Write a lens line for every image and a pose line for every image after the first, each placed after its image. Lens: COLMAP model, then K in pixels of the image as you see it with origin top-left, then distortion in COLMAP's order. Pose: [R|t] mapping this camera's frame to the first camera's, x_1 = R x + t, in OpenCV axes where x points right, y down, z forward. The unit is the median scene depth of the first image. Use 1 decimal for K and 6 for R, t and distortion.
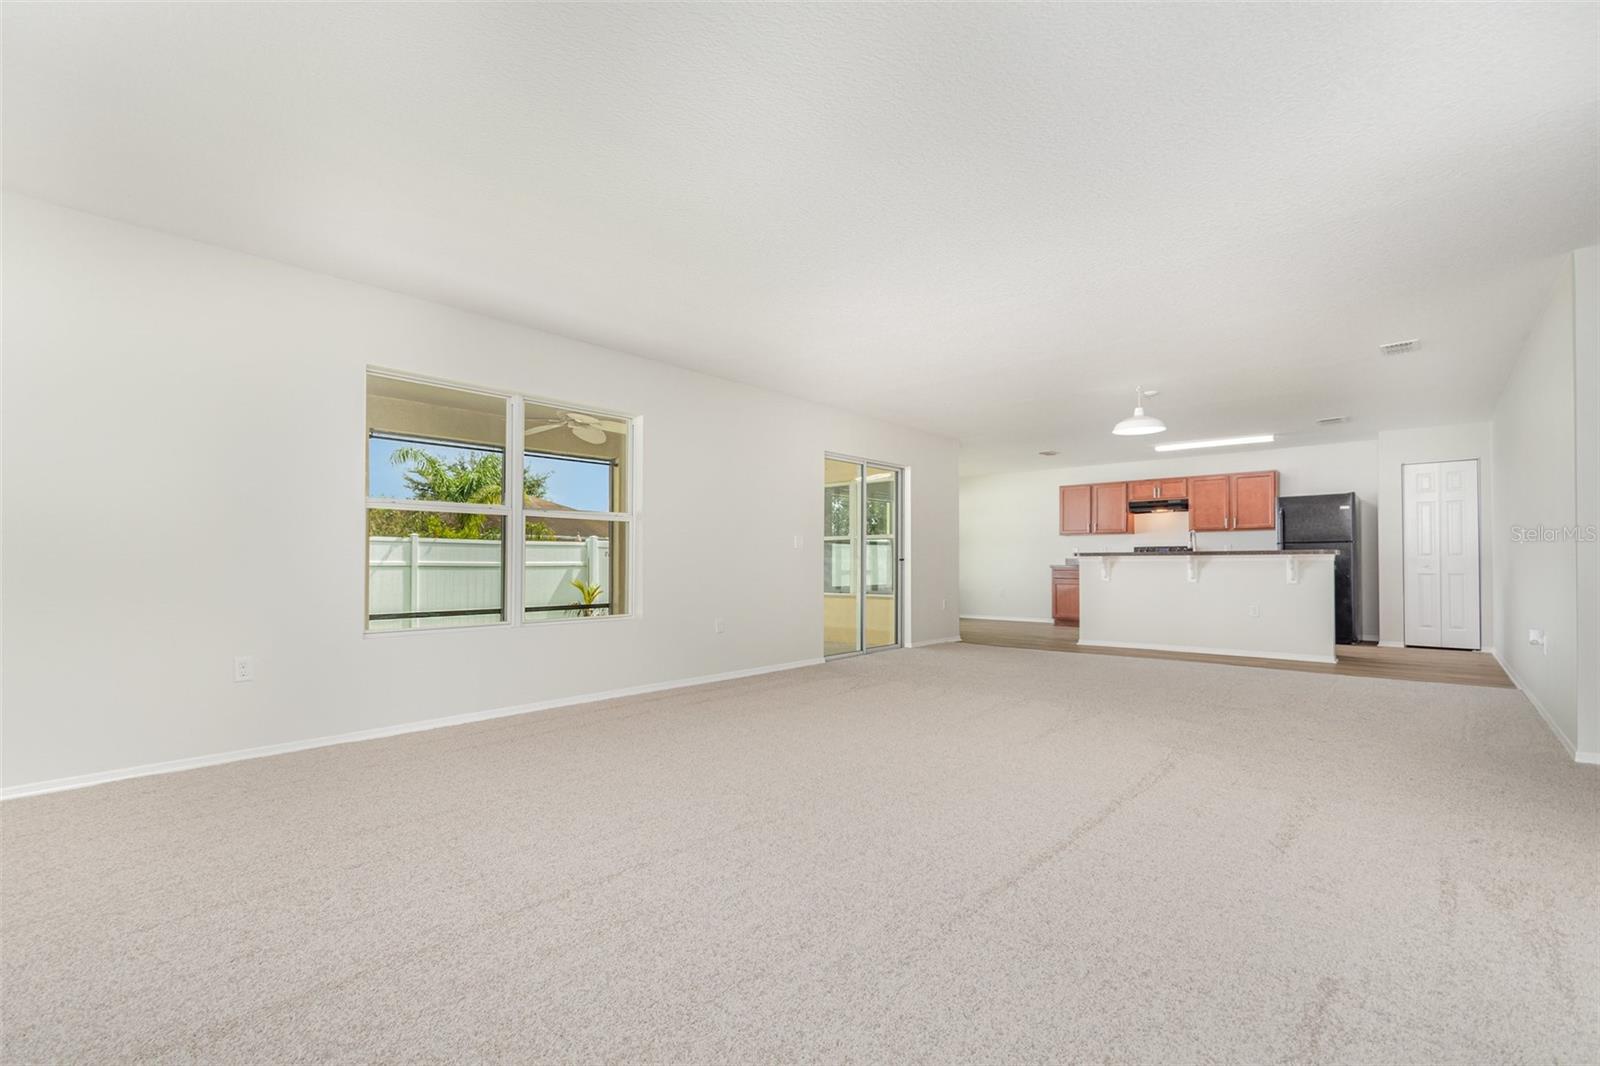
lens RADIAL K [[702.5, 0, 800.0], [0, 702.5, 533.0], [0, 0, 1]] dist [0.000753, -0.000001]
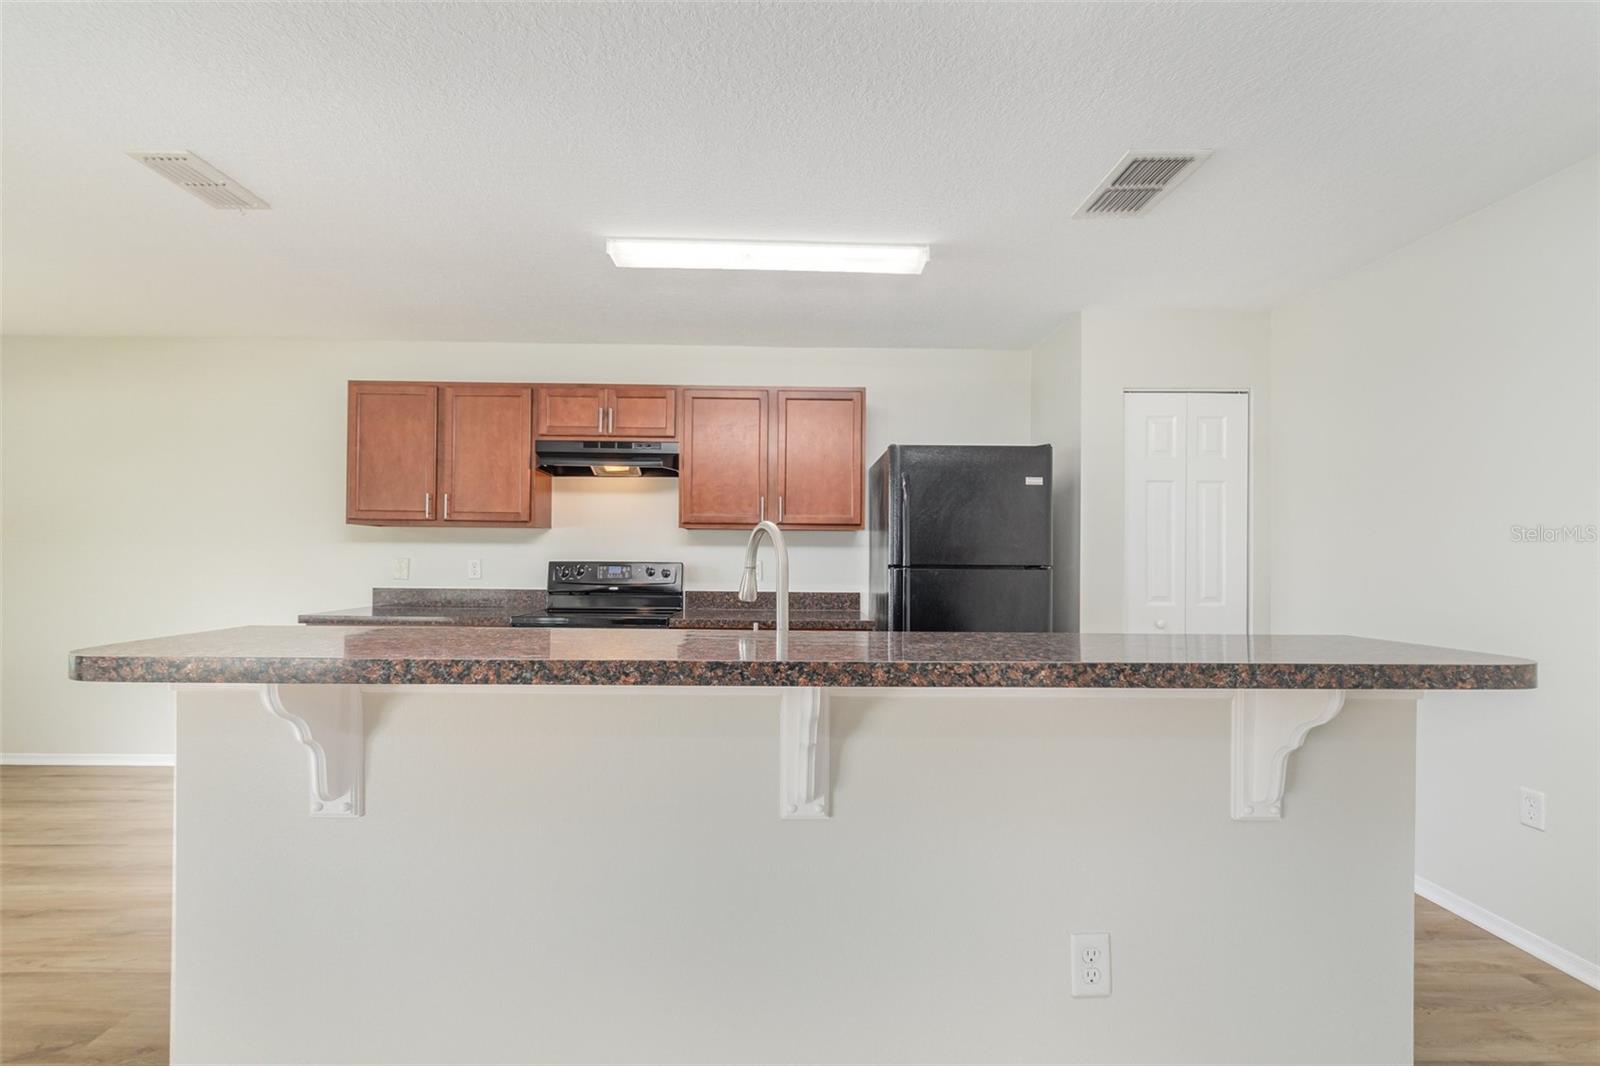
lens RADIAL K [[718.8, 0, 783.6], [0, 718.8, 560.1], [0, 0, 1]] dist [0.001012, -0.000157]
pose [[0.741520, 0.004437, 0.670916, 0.316227], [-0.037542, 0.998686, 0.034887, 0.000528], [-0.669880, -0.051057, 0.740712, 0.640829]]
